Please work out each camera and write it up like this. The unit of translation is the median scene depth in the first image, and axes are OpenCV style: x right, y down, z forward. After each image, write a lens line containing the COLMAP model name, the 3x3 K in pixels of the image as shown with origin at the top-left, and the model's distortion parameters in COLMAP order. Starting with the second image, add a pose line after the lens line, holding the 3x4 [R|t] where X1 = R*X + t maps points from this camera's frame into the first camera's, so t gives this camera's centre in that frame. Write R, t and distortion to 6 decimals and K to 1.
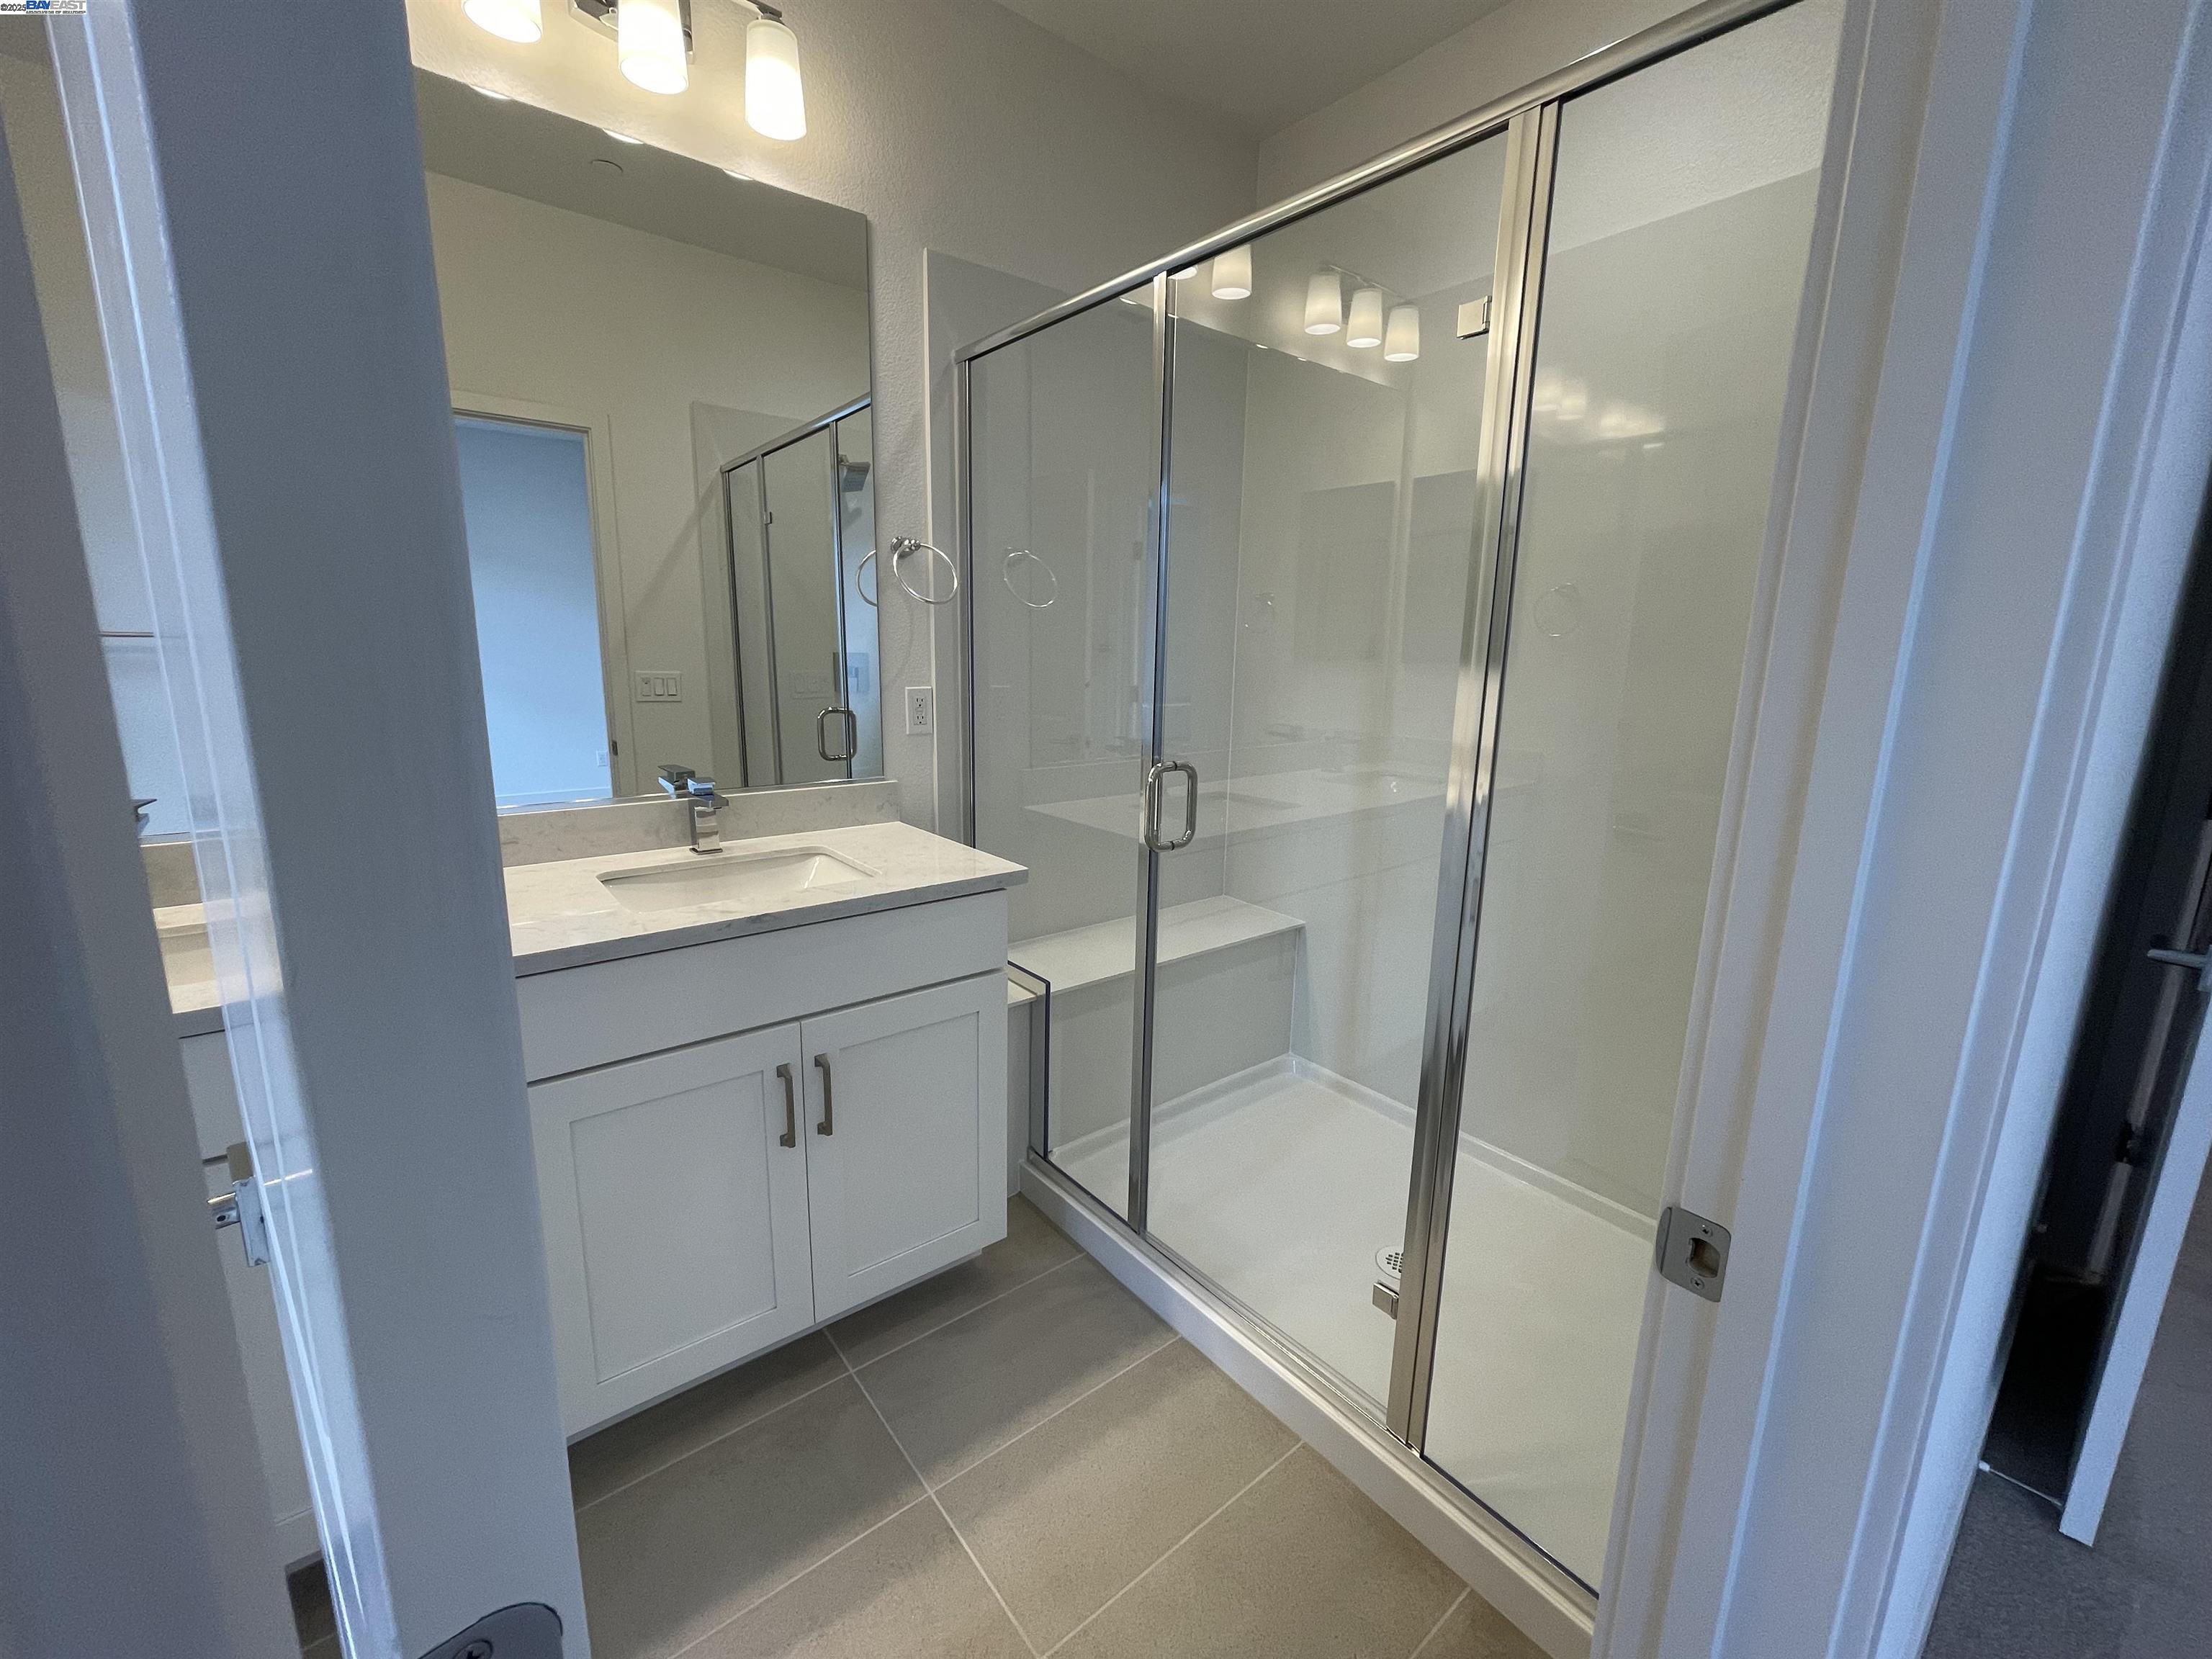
lens RADIAL K [[888.8, 0, 1106.2], [0, 888.8, 823.3], [0, 0, 1]] dist [-0.003143, 0.000186]
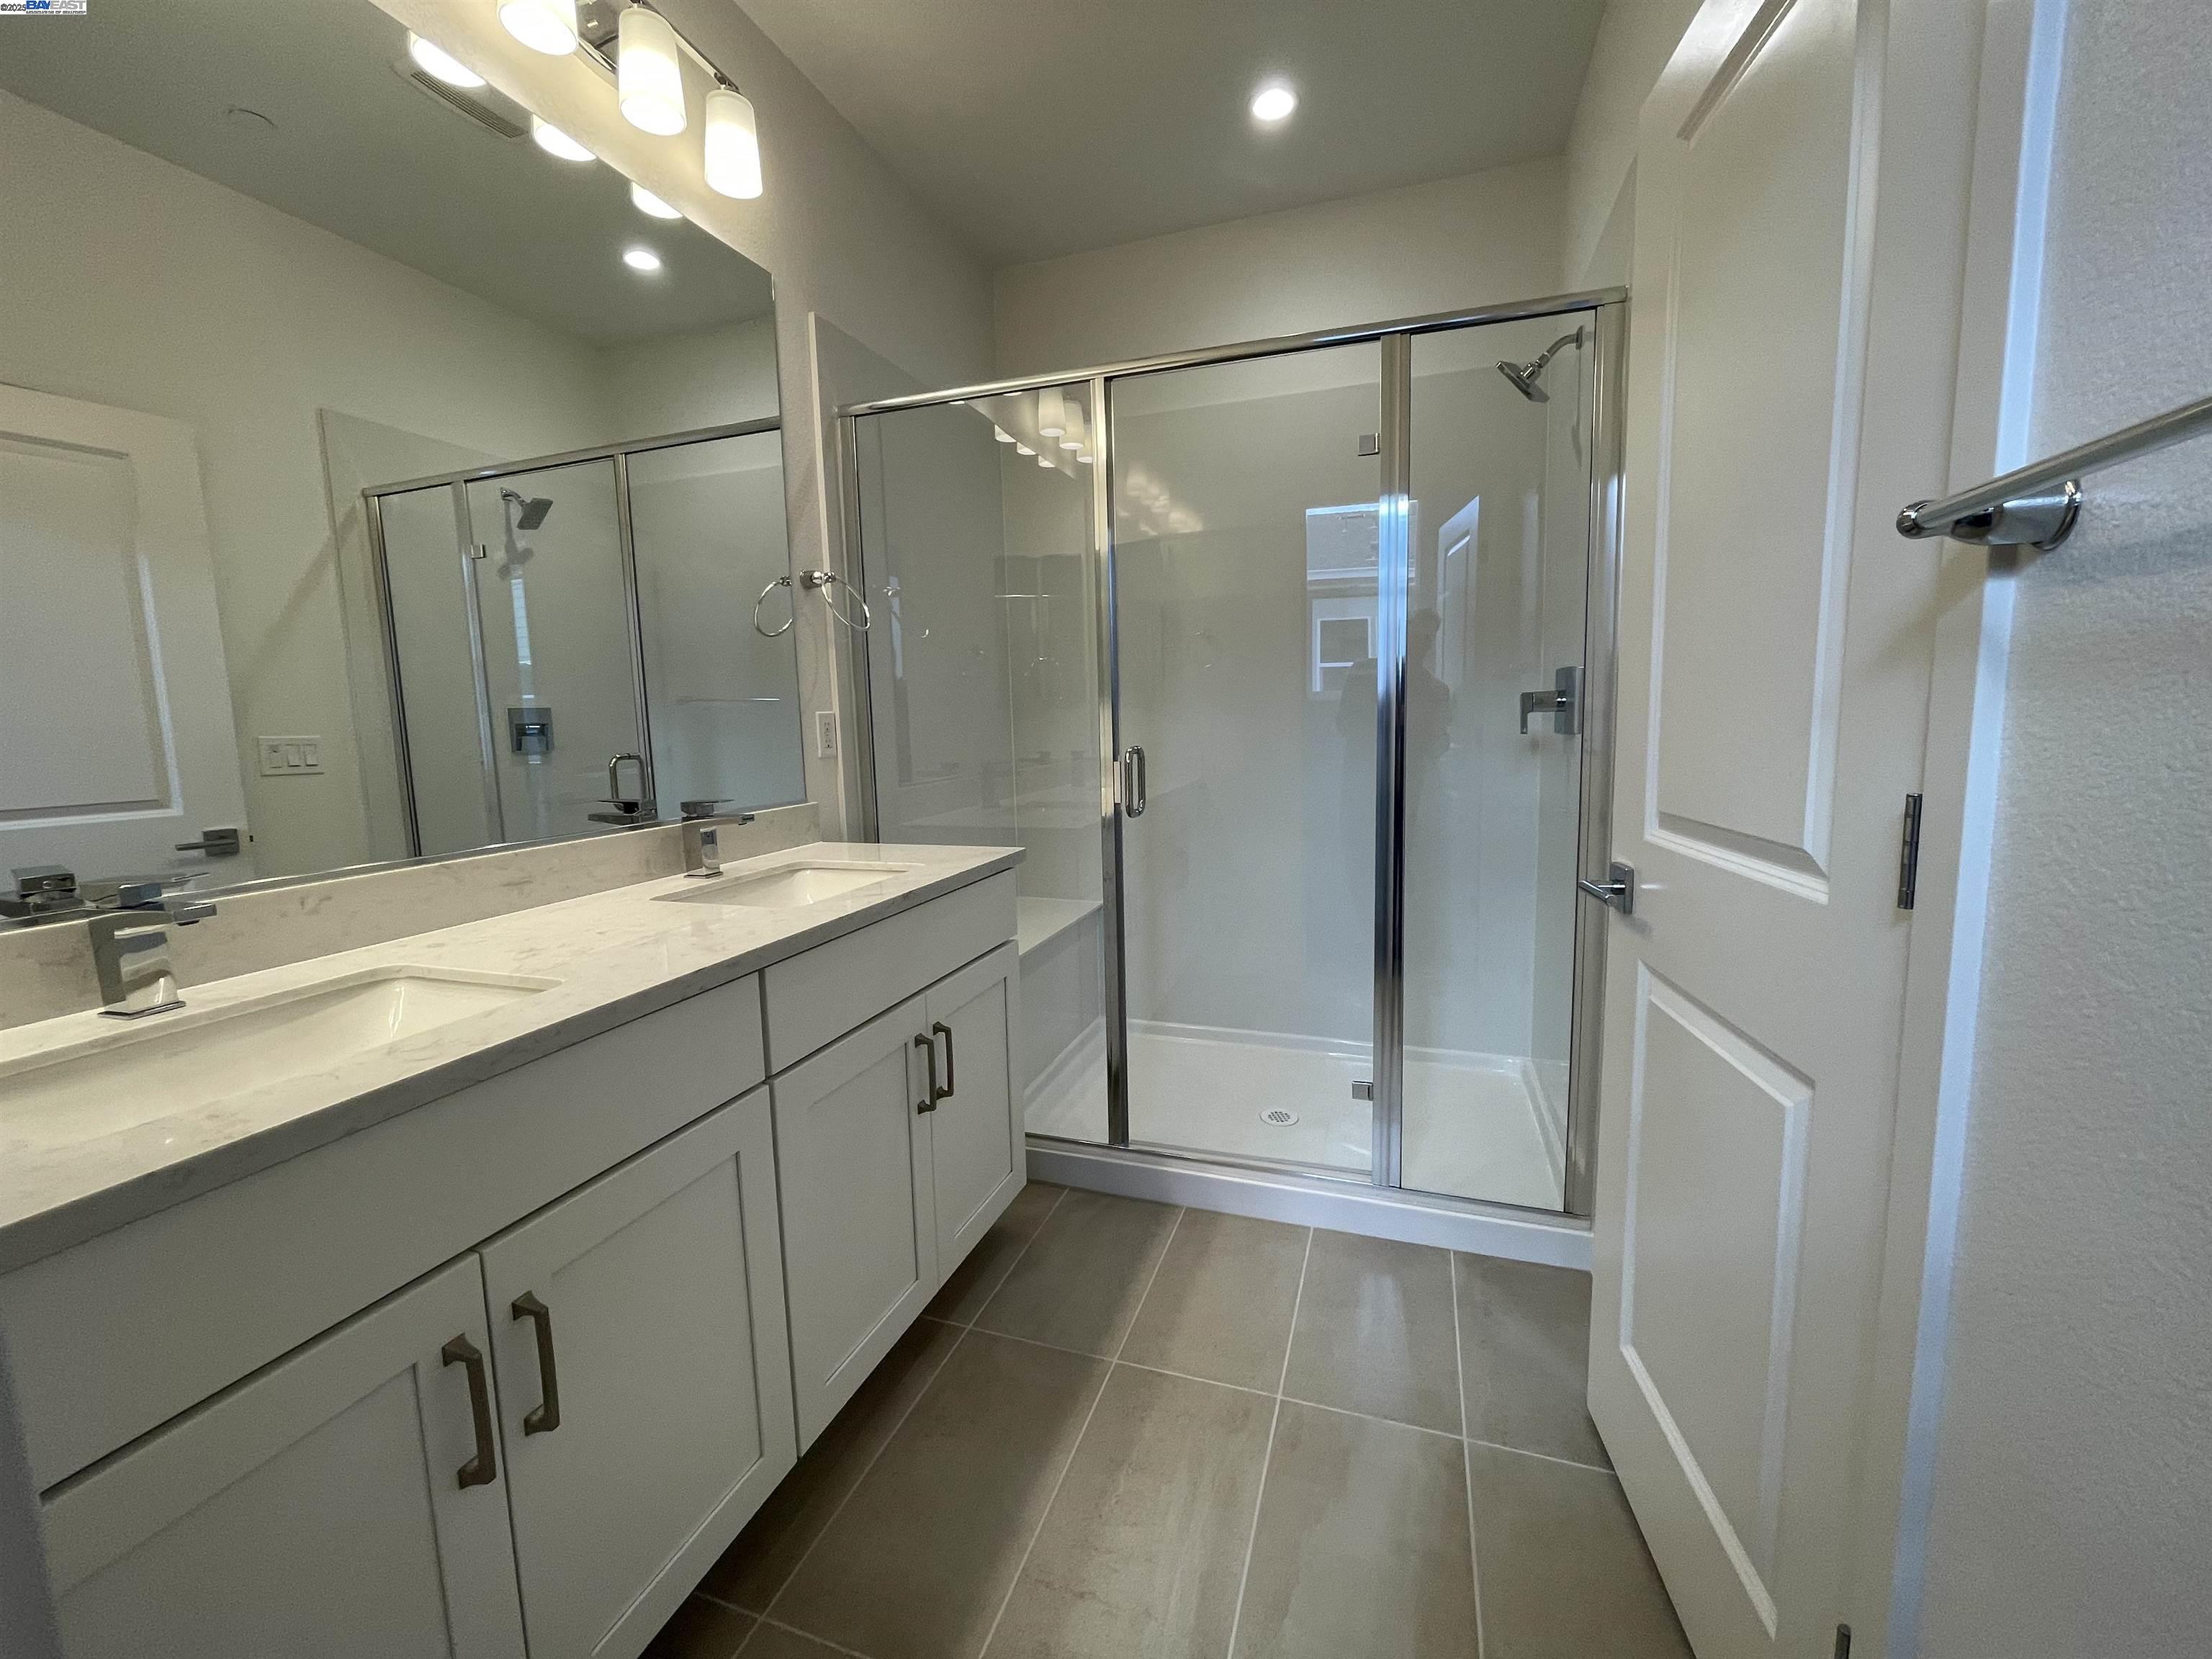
lens RADIAL K [[888.8, 0, 1090.4], [0, 888.8, 824.8], [0, 0, 1]] dist [-0.003143, 0.000186]
pose [[0.847591, -0.104038, 0.520352, -0.573297], [0.145233, 0.988632, -0.038901, 0.072767], [-0.510389, 0.108545, 0.853065, -0.044945]]
